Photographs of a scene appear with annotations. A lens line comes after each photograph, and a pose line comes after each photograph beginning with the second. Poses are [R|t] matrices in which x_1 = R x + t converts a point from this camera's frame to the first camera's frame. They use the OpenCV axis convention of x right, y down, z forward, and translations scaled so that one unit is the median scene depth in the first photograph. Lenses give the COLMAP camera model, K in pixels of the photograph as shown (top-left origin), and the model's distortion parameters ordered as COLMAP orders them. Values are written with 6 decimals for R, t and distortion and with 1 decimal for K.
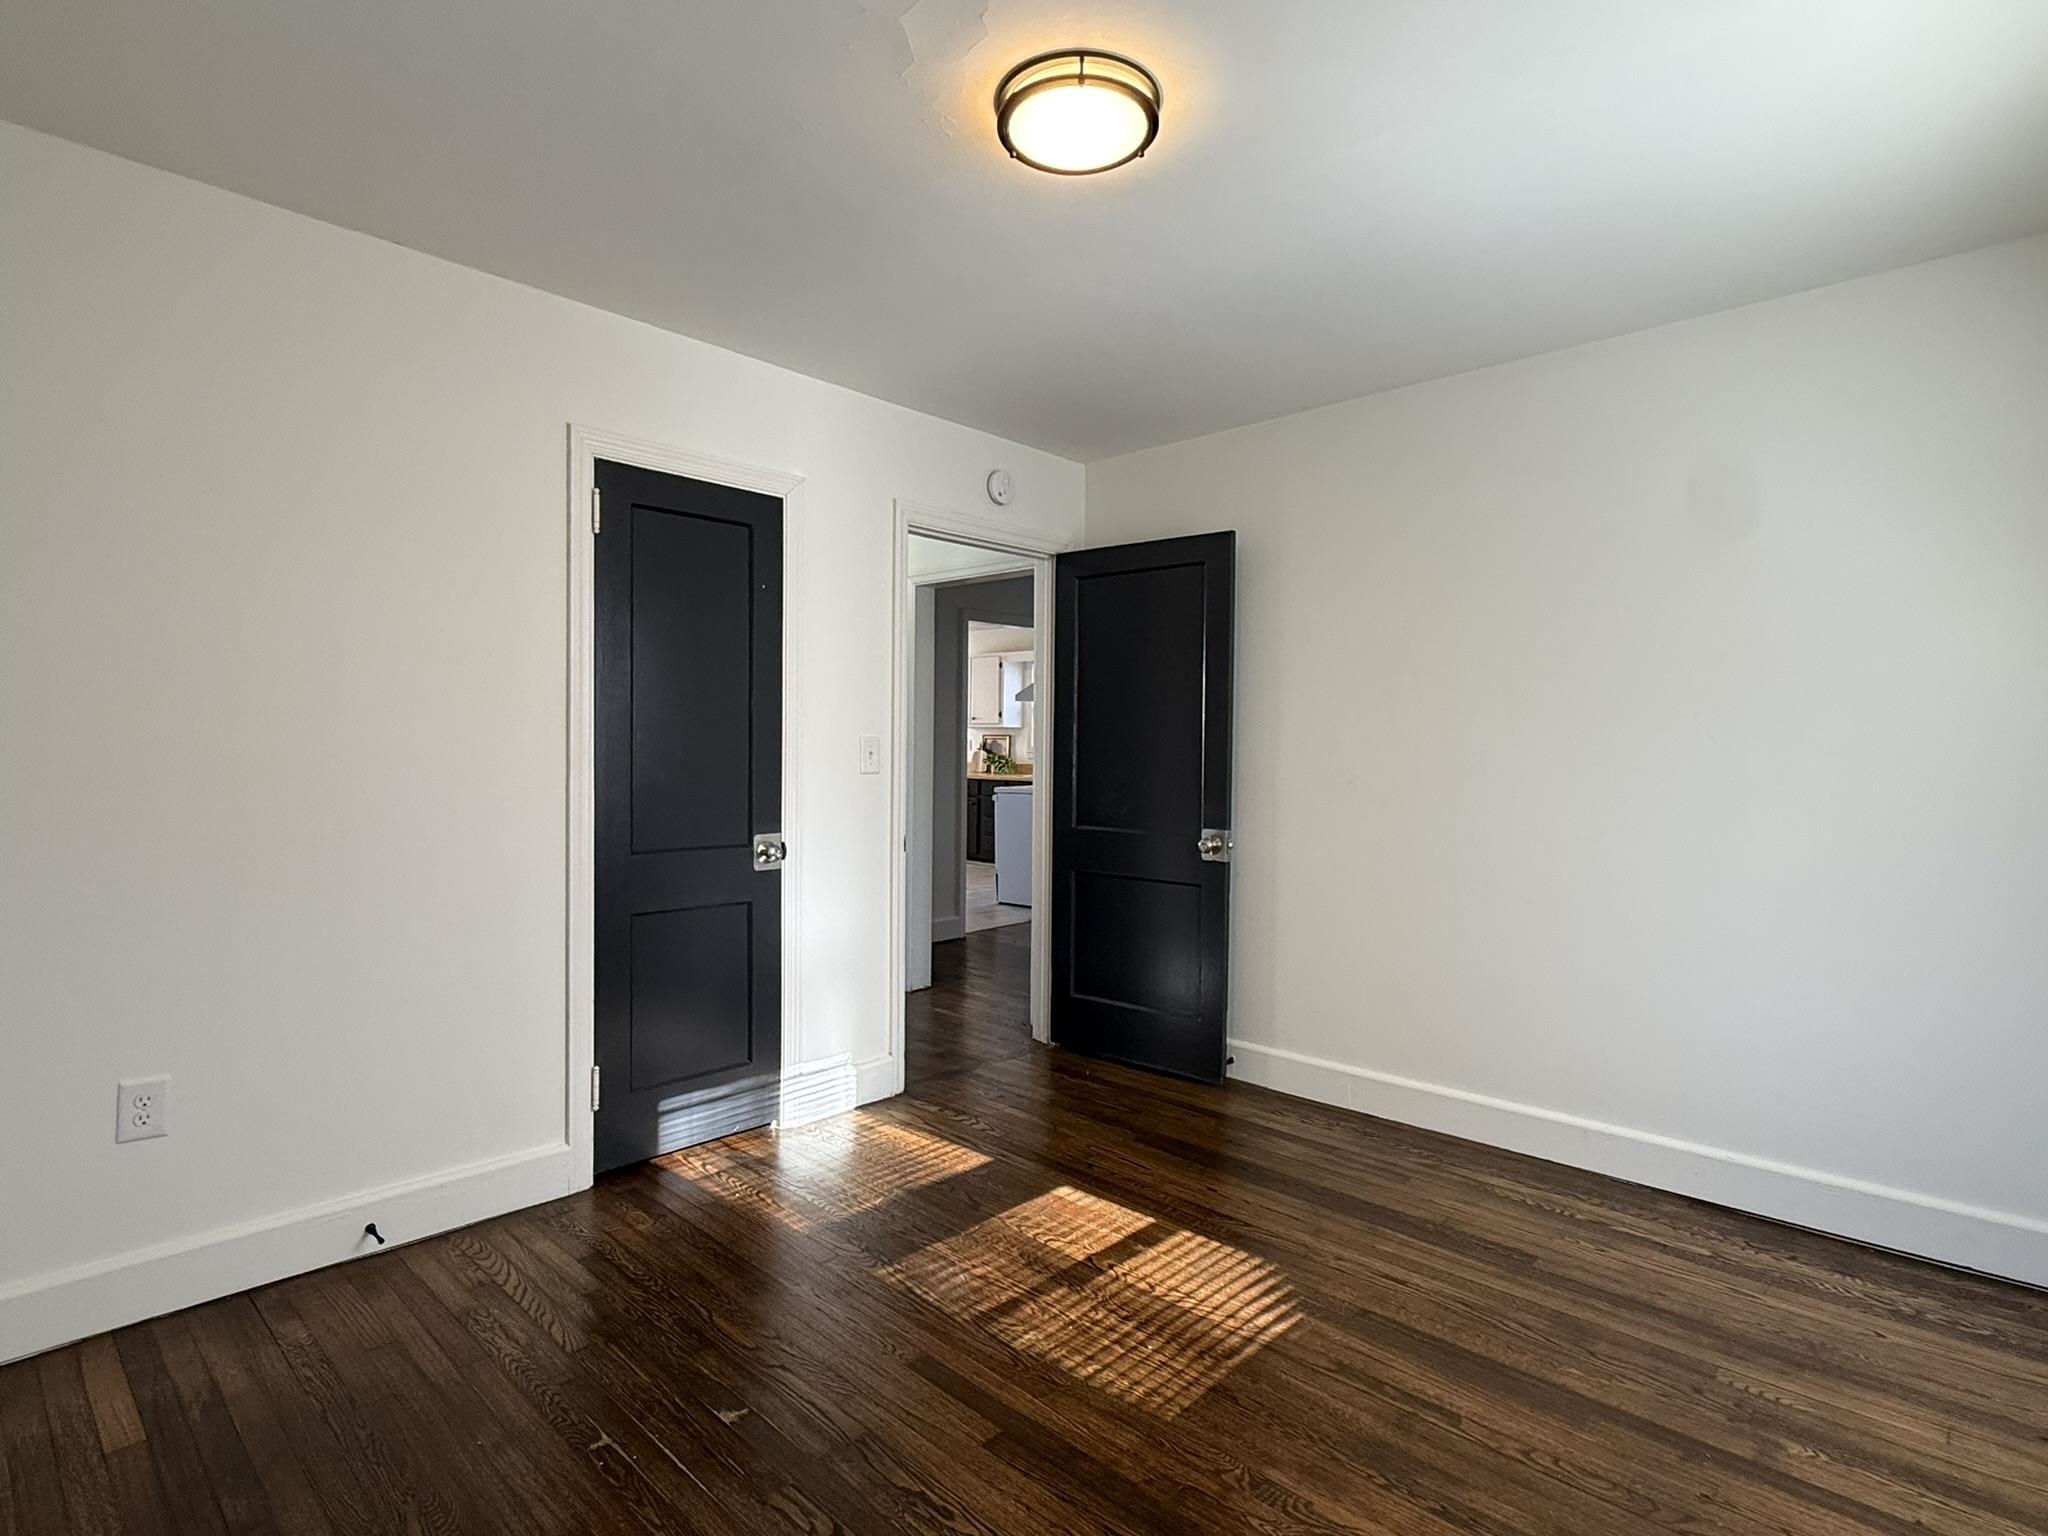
lens RADIAL K [[1035.2, 0, 1024.2], [0, 1035.2, 763.0], [0, 0, 1]] dist [0.001489, 0.000360]
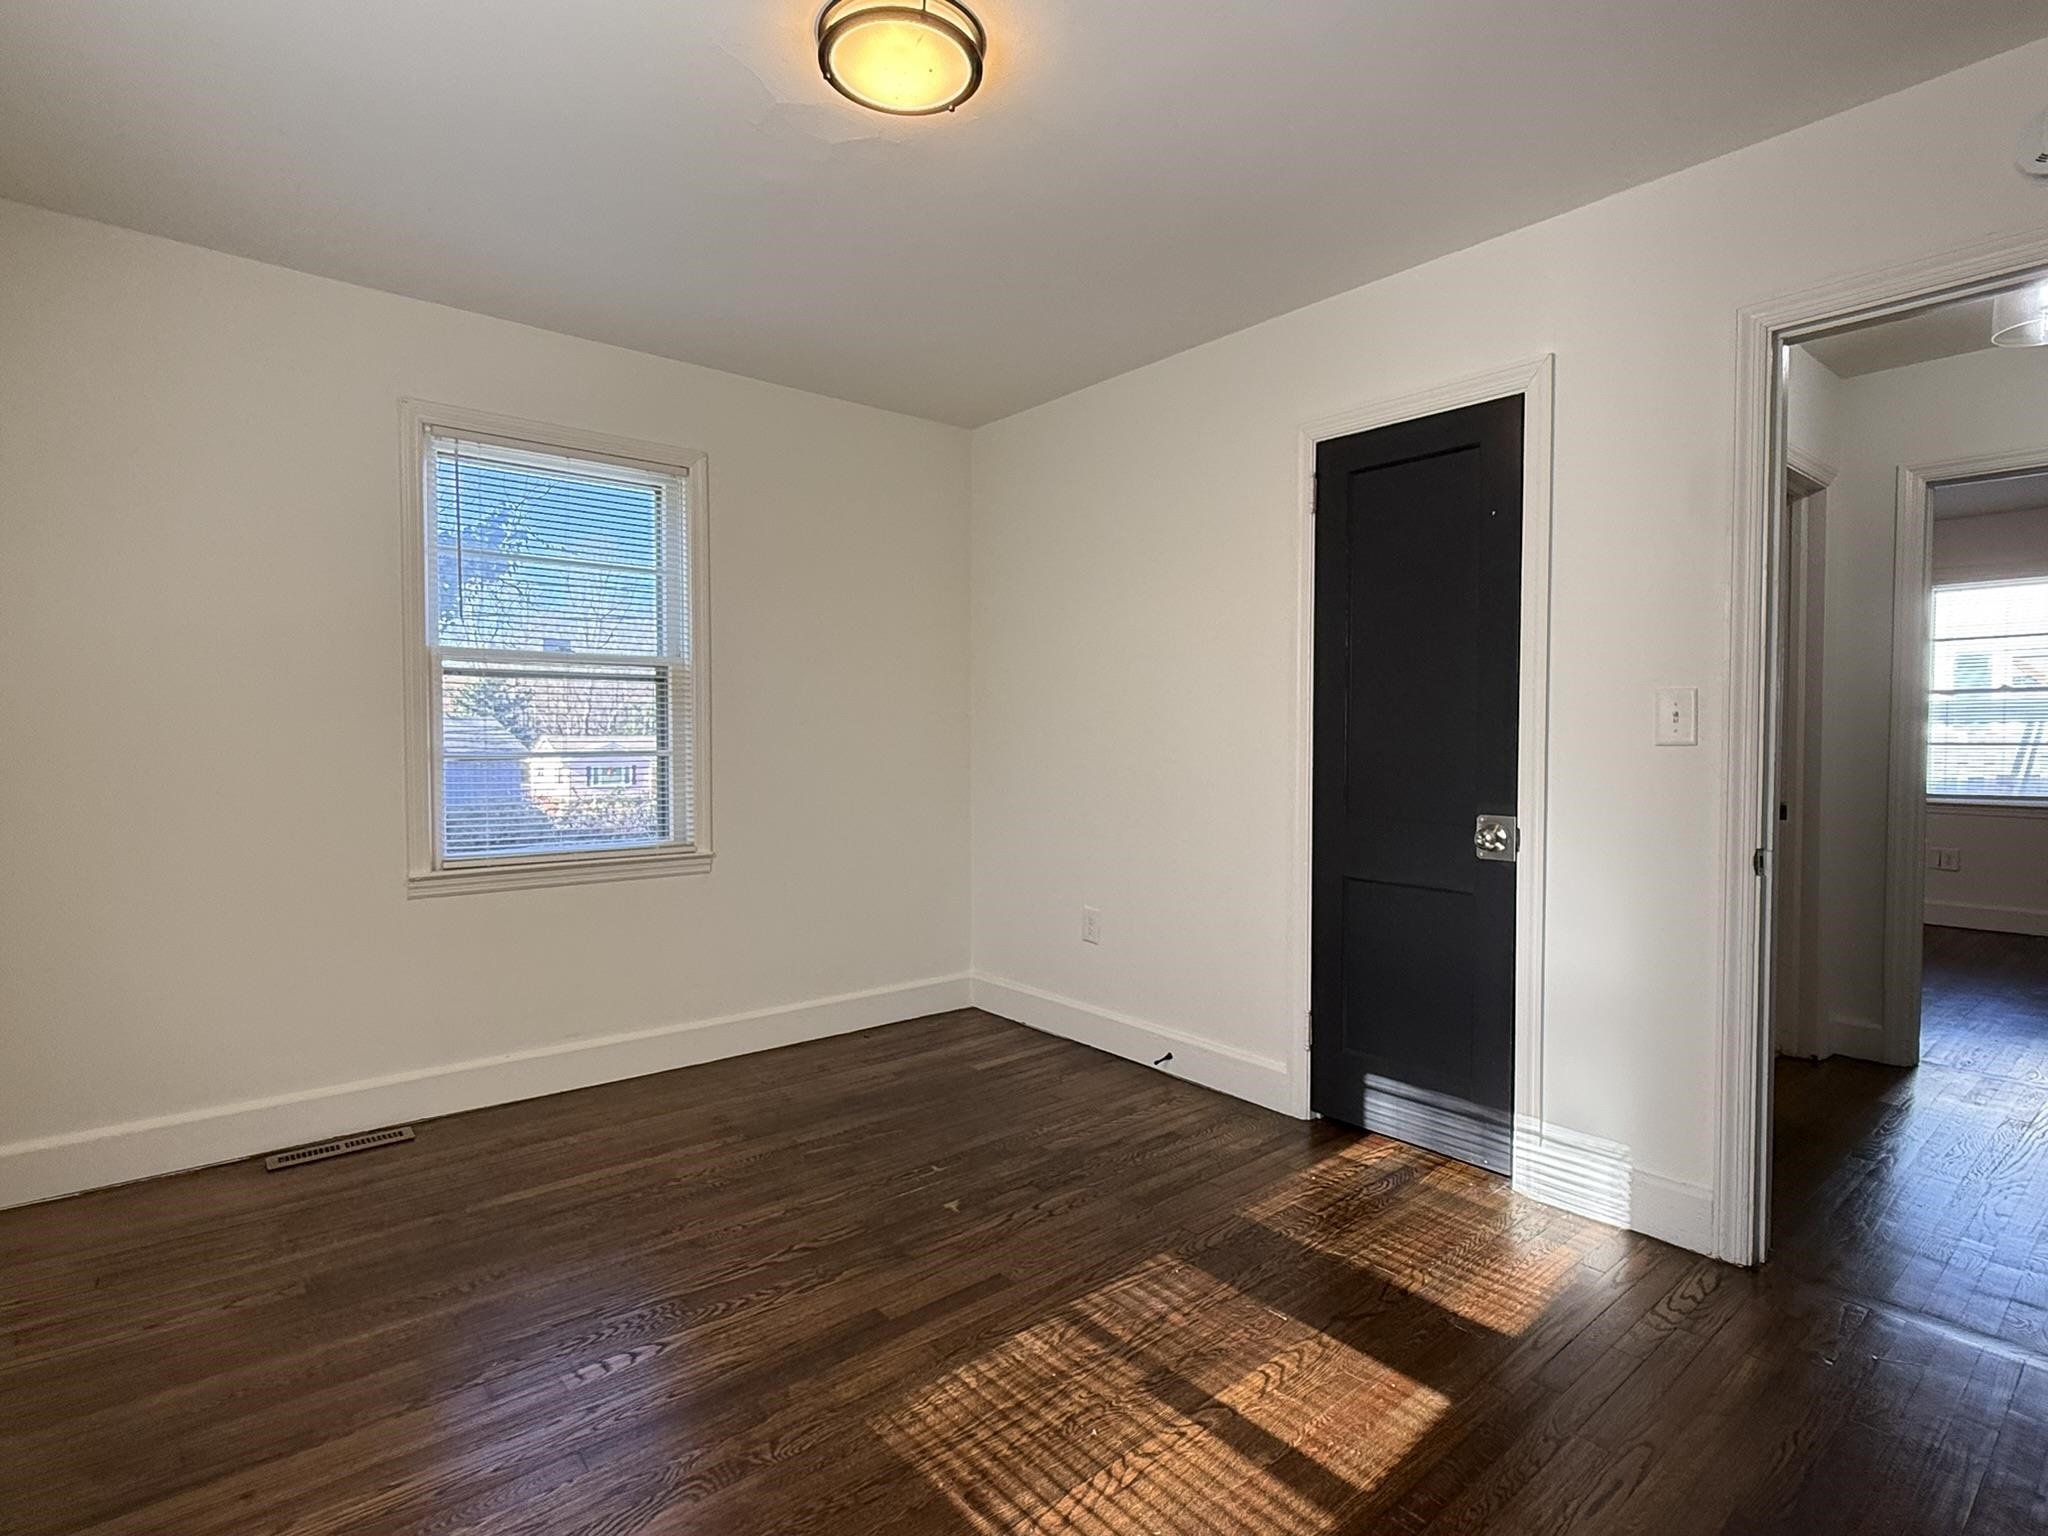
lens RADIAL K [[1035.2, 0, 1029.5], [0, 1035.2, 766.7], [0, 0, 1]] dist [0.001489, 0.000360]
pose [[-0.104157, 0.020531, -0.994349, 0.725950], [-0.020501, 0.999530, 0.022785, 0.022872], [0.994350, 0.022758, -0.103687, 0.869700]]
